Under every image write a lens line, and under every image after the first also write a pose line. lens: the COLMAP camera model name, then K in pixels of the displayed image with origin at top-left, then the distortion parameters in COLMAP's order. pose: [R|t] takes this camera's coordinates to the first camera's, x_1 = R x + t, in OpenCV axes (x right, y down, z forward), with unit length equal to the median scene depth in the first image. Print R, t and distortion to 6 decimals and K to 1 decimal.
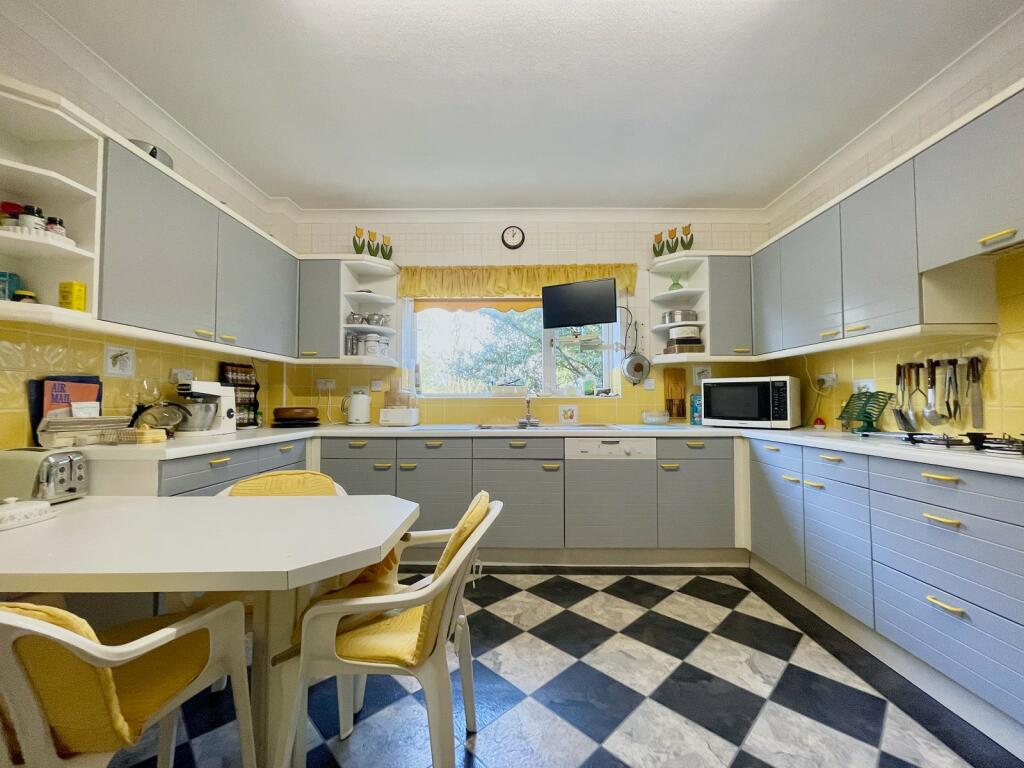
lens RADIAL K [[411.3, 0, 516.9], [0, 411.3, 387.3], [0, 0, 1]] dist [-0.002828, -0.000307]
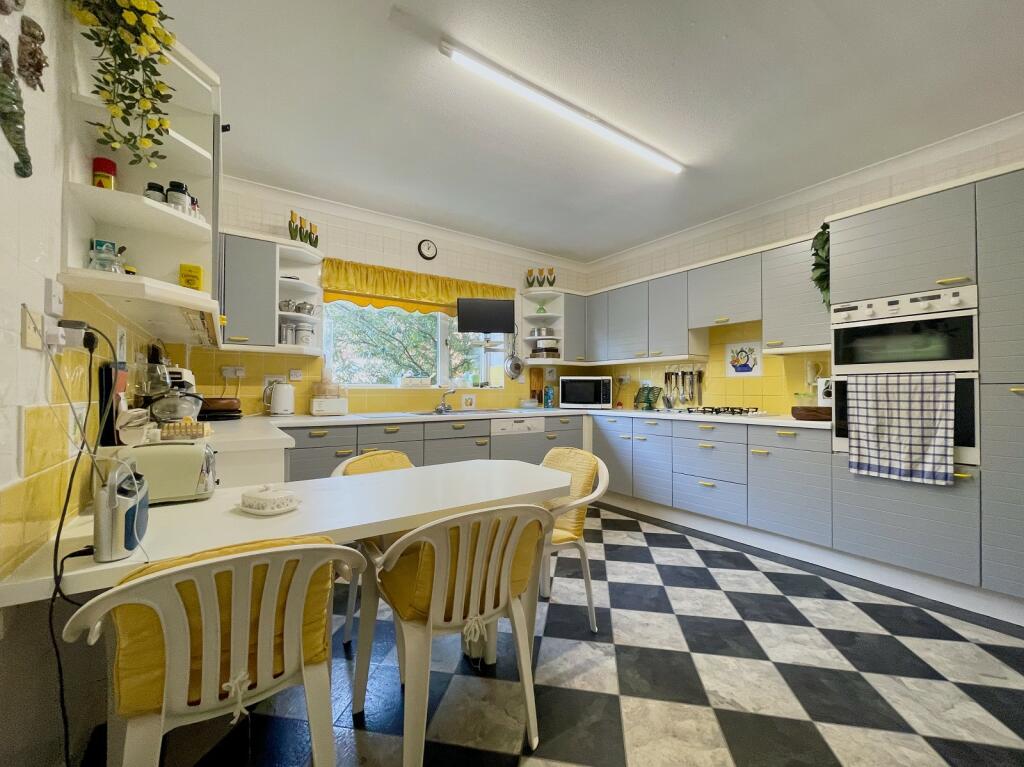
lens RADIAL K [[411.3, 0, 509.6], [0, 411.3, 385.3], [0, 0, 1]] dist [-0.002828, -0.000307]
pose [[0.819382, 0.010857, 0.573145, -0.538965], [-0.023143, 0.999632, 0.014151, -0.005847], [-0.572780, -0.024860, 0.819332, -0.100209]]
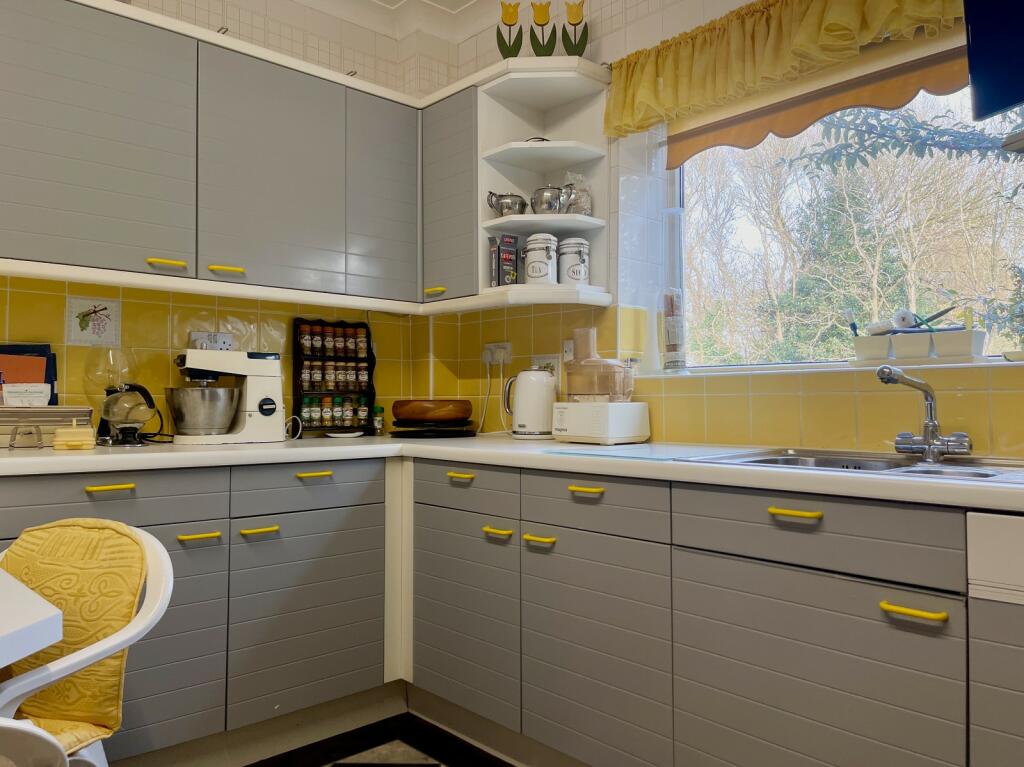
lens RADIAL K [[782.8, 0, 521.1], [0, 782.8, 383.0], [0, 0, 1]] dist [0.027135, -0.010553]
pose [[0.687208, -0.017463, -0.726250, 0.258580], [0.024454, 0.999701, -0.000900, 0.033274], [0.726049, -0.017141, 0.687430, 0.421928]]
